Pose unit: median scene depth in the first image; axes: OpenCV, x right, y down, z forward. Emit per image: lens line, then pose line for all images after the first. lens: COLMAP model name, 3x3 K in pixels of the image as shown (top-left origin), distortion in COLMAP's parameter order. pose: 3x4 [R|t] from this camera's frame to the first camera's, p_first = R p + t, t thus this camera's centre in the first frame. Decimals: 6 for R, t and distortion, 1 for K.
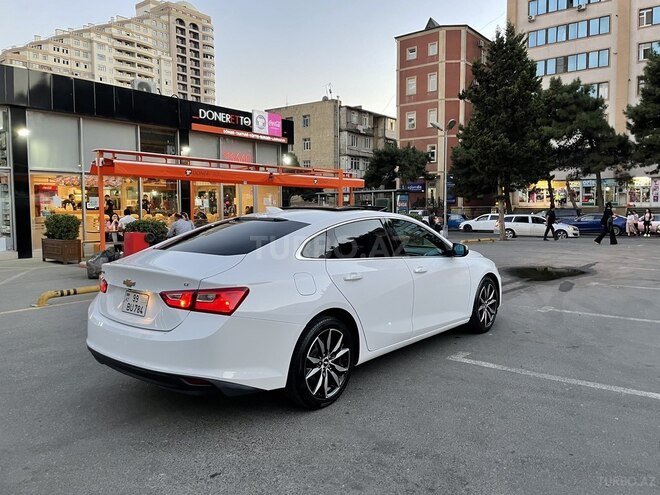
lens RADIAL K [[502.1, 0, 336.5], [0, 502.1, 243.1], [0, 0, 1]] dist [0.079381, -0.107398]
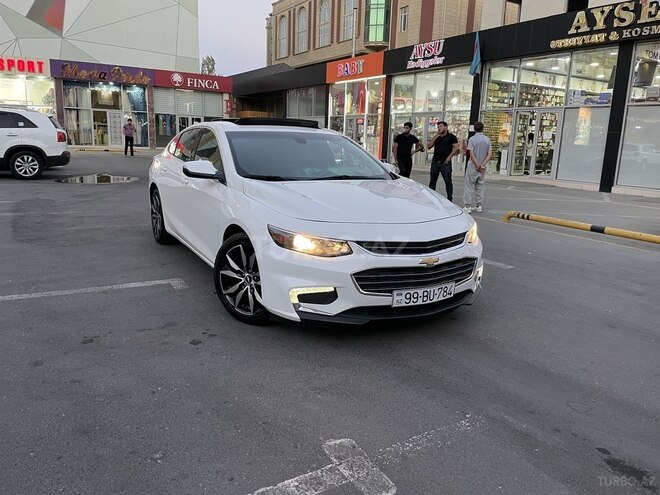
lens RADIAL K [[502.1, 0, 333.3], [0, 502.1, 244.1], [0, 0, 1]] dist [0.079381, -0.107398]
pose [[-0.354342, 0.181413, -0.917350, 0.112316], [-0.105301, 0.967021, 0.231910, -0.009636], [0.929168, 0.178773, -0.323553, 0.180844]]
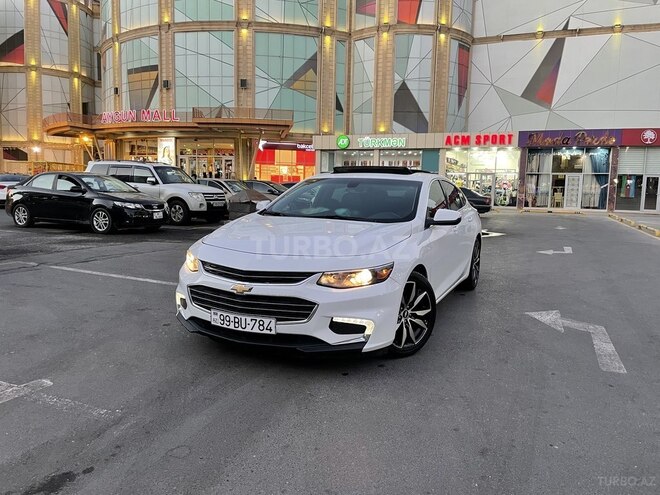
lens RADIAL K [[502.1, 0, 330.8], [0, 502.1, 244.3], [0, 0, 1]] dist [0.079381, -0.107398]
pose [[-0.966045, 0.007598, -0.258263, 0.043403], [-0.041426, 0.982081, 0.183847, -0.013149], [0.255032, 0.188304, -0.948420, 0.248783]]
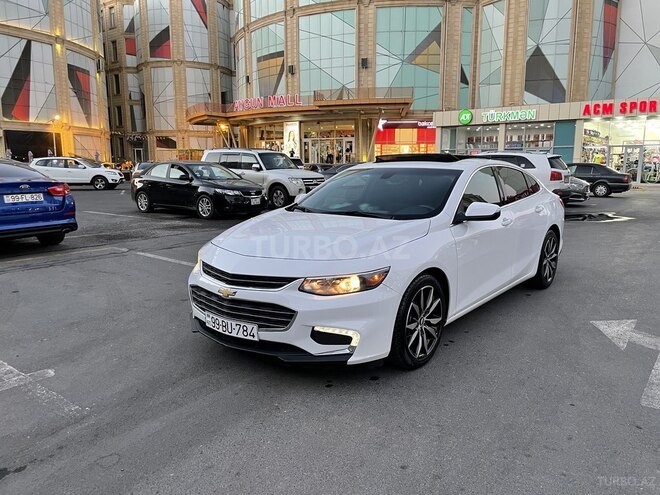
lens RADIAL K [[502.1, 0, 339.8], [0, 502.1, 250.9], [0, 0, 1]] dist [0.079381, -0.107398]
pose [[-0.999732, 0.006393, -0.022236, 0.020848], [0.000849, 0.970558, 0.240868, -0.015527], [0.023121, 0.240785, -0.970303, 0.244166]]
